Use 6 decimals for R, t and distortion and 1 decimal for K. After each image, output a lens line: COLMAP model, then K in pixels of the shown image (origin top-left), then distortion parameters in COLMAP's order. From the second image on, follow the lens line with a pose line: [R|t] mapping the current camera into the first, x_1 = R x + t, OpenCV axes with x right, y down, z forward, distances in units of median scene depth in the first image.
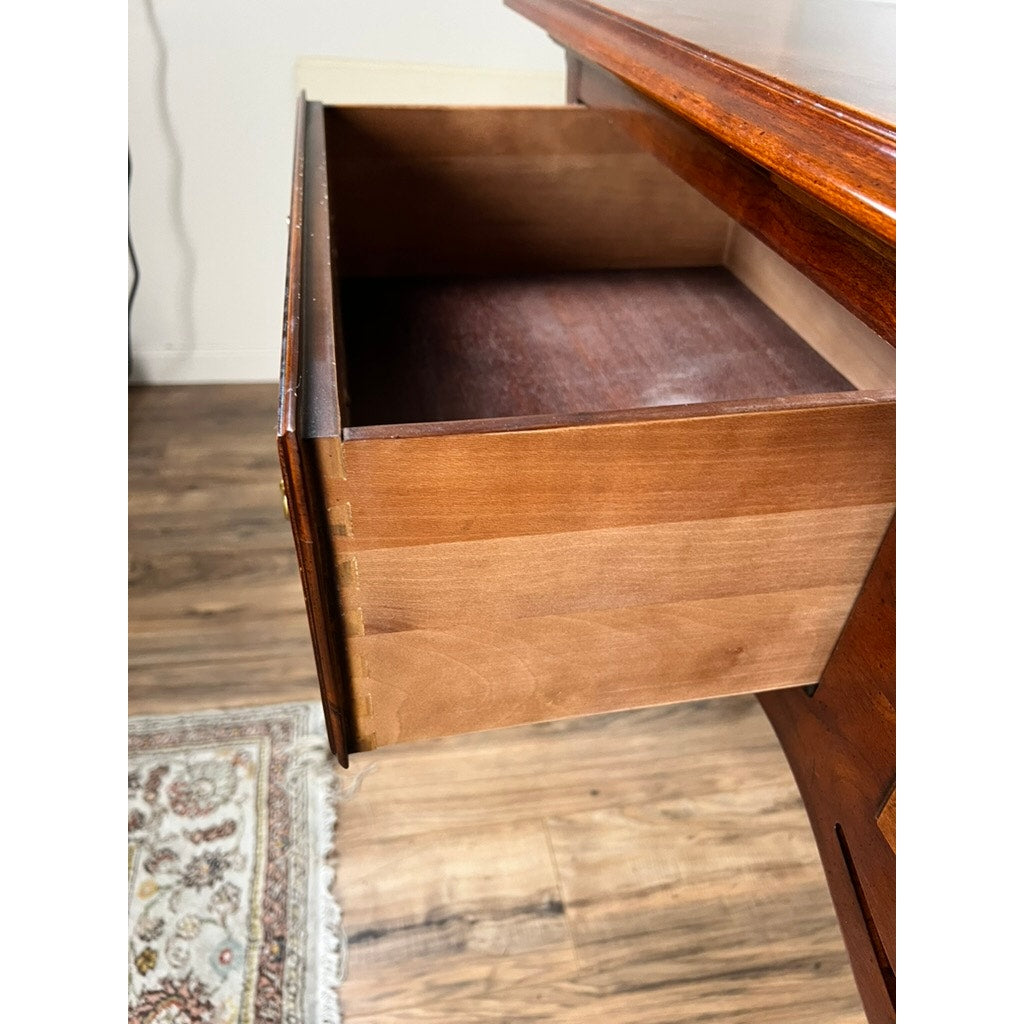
lens RADIAL K [[777.5, 0, 513.6], [0, 777.5, 522.9], [0, 0, 1]] dist [0.044195, -0.057951]
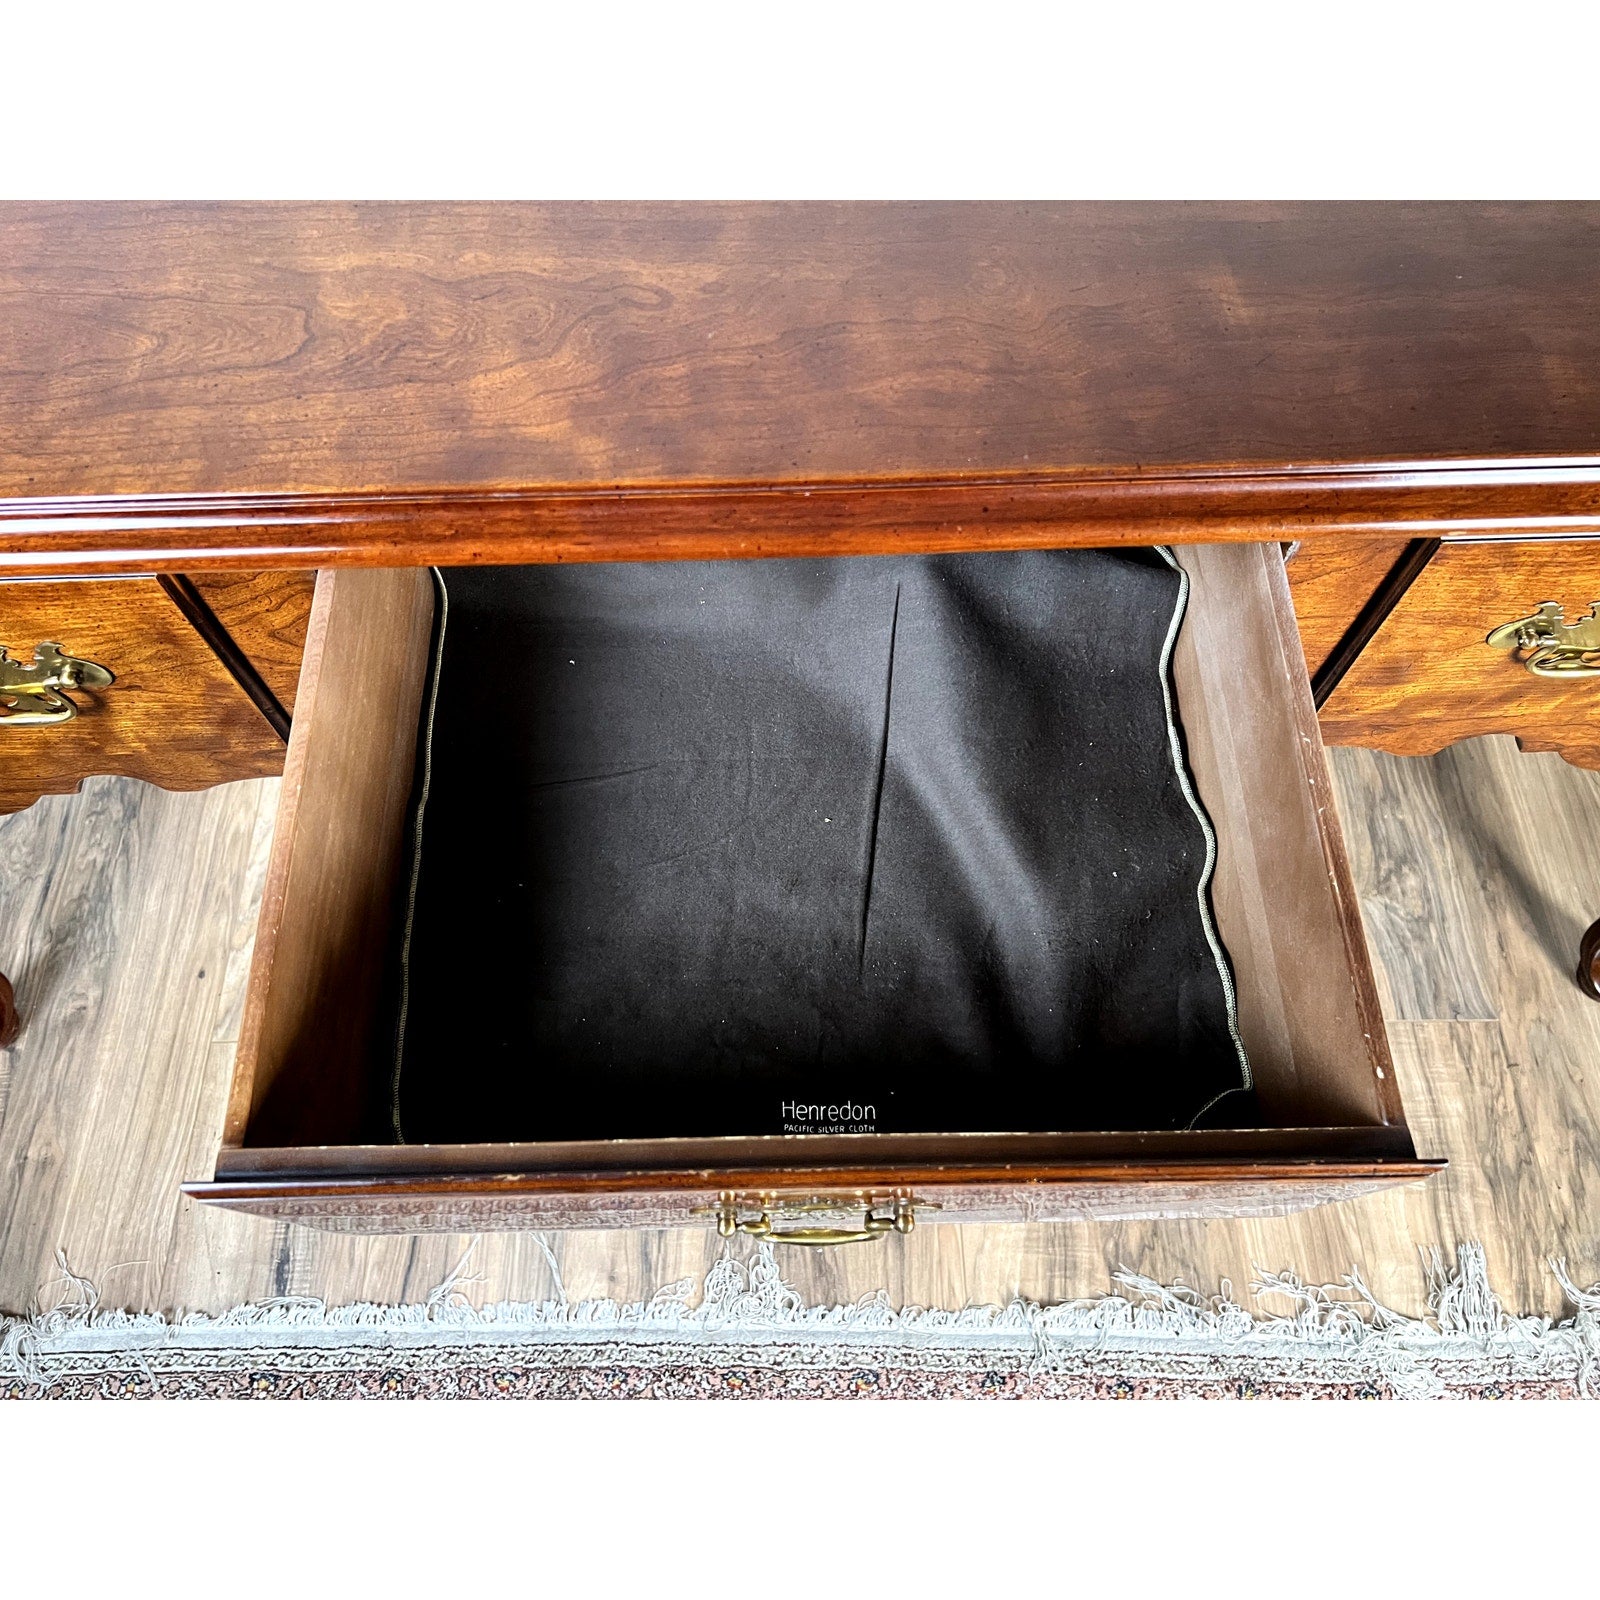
lens RADIAL K [[1214.8, 0, 793.0], [0, 1214.8, 809.3], [0, 0, 1]] dist [0.044195, -0.057951]
pose [[0.169066, -0.913013, 0.371248, -0.121522], [0.620093, 0.391313, 0.679970, -0.229396], [-0.766095, 0.115249, 0.632310, -0.327220]]
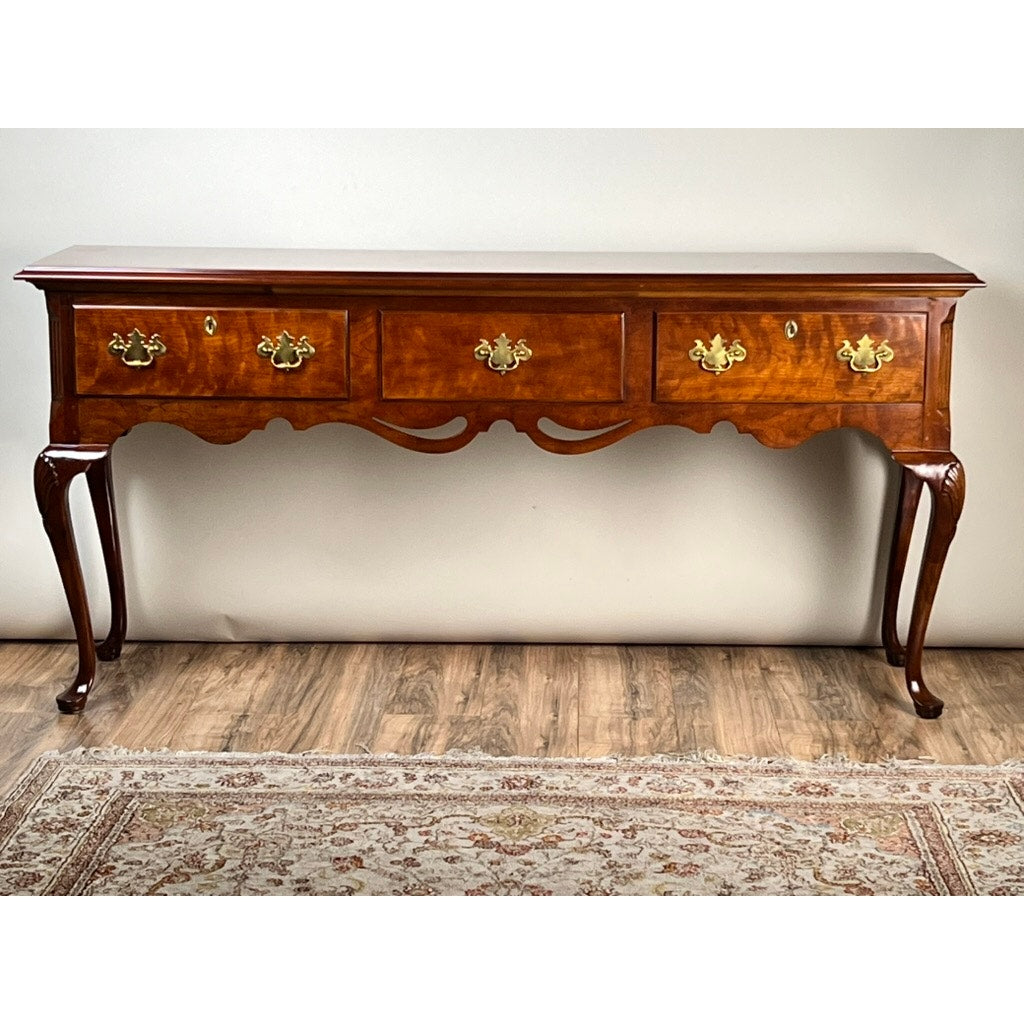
lens RADIAL K [[2301.8, 0, 552.2], [0, 2301.8, 509.5], [0, 0, 1]] dist [0.130210, 0.000000]
pose [[0.193952, -0.253259, 0.947757, -4.385986], [0.608426, 0.788904, 0.086300, 0.116045], [-0.769546, 0.559902, 0.307099, -1.275269]]
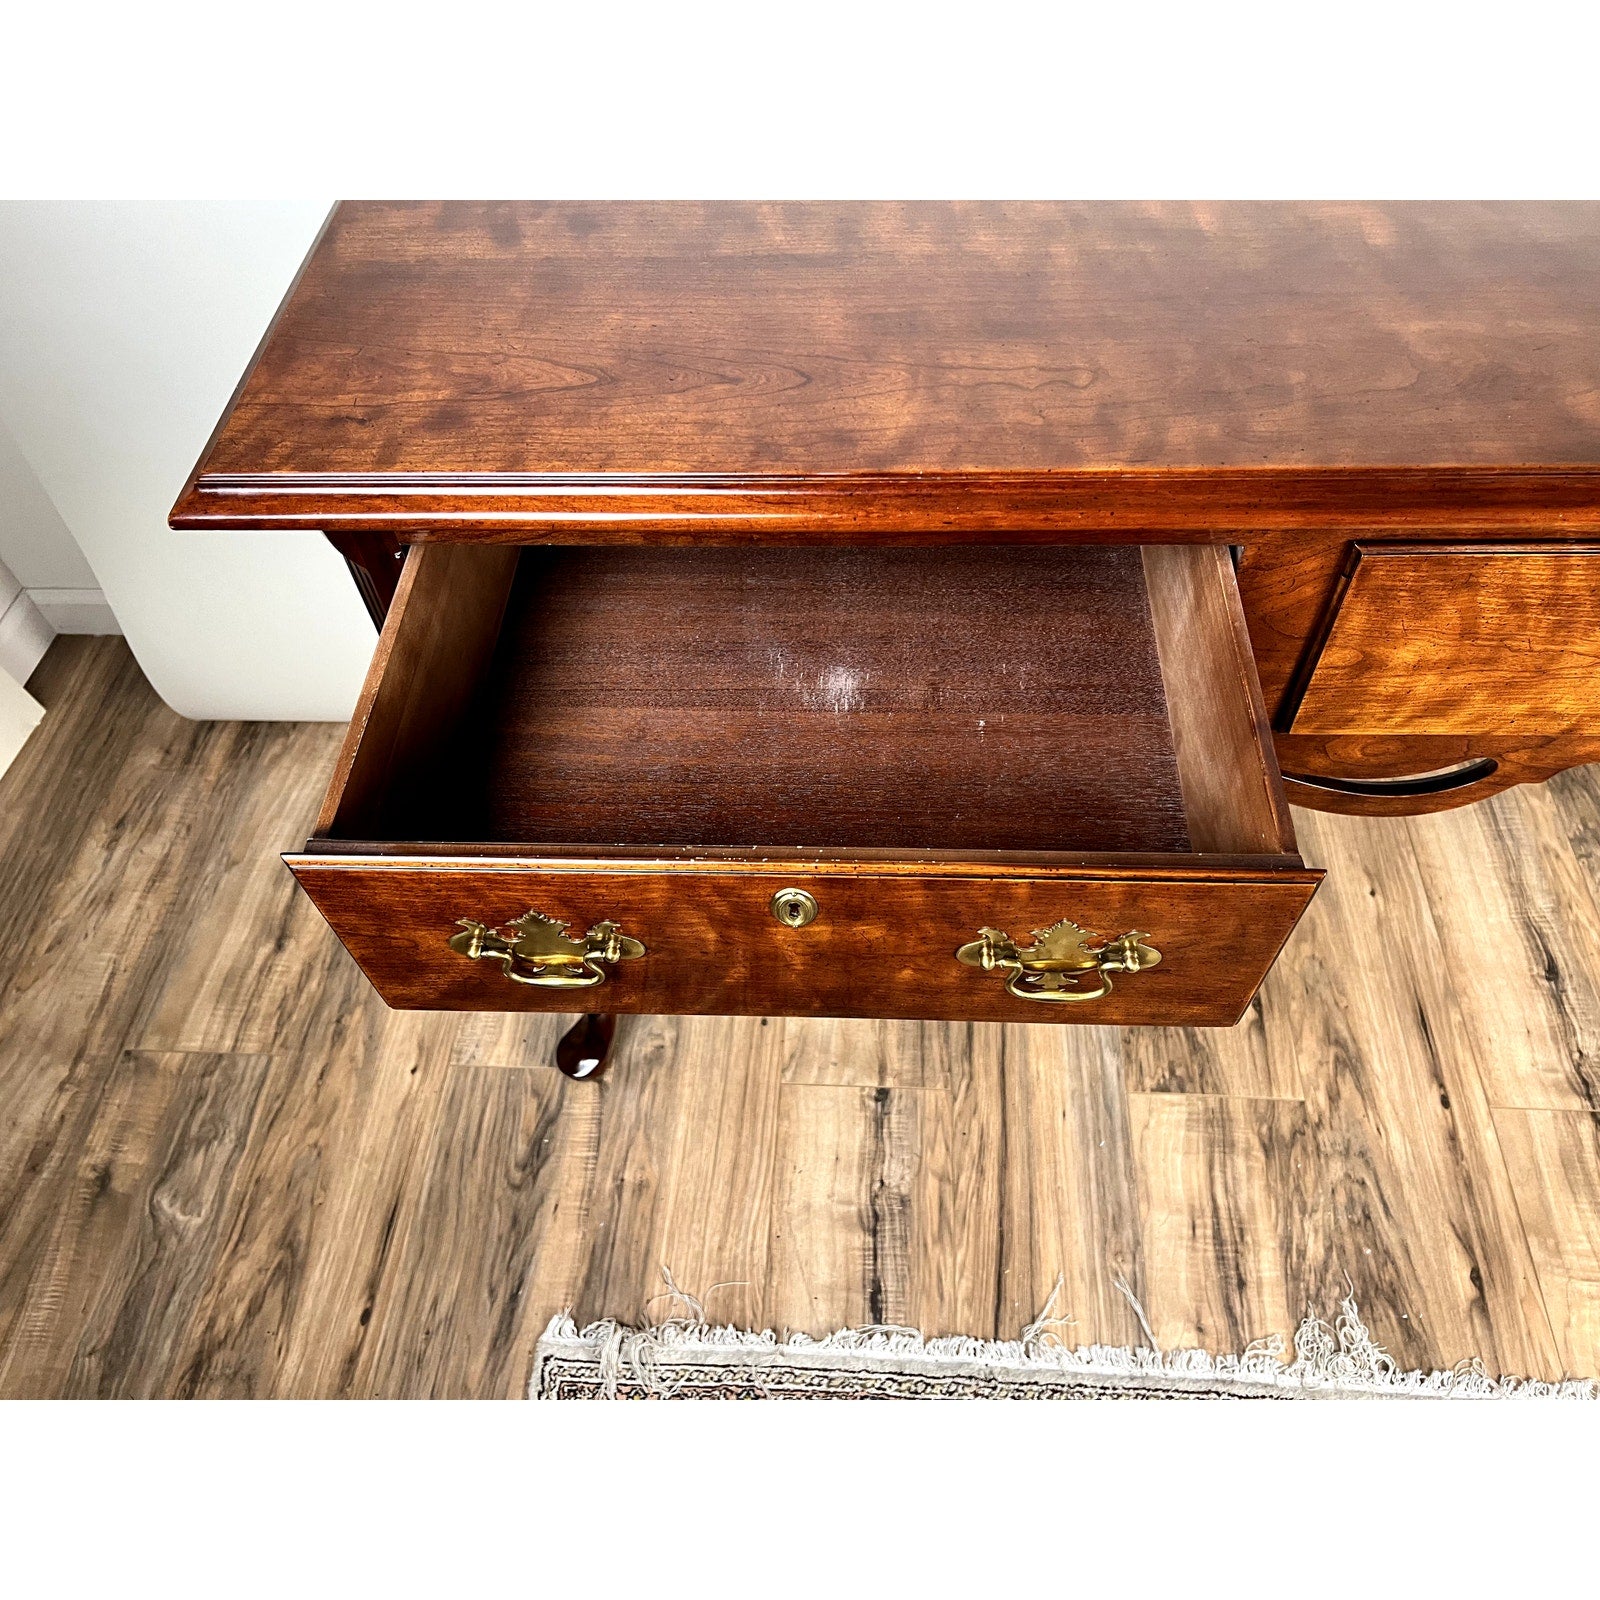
lens RADIAL K [[1223.3, 0, 801.2], [0, 1223.3, 785.5], [0, 0, 1]] dist [0.031151, -0.044904]
pose [[0.237547, -0.815066, 0.528430, -0.450272], [0.643696, 0.539495, 0.542771, -0.590537], [-0.727480, 0.211215, 0.652810, 0.011412]]
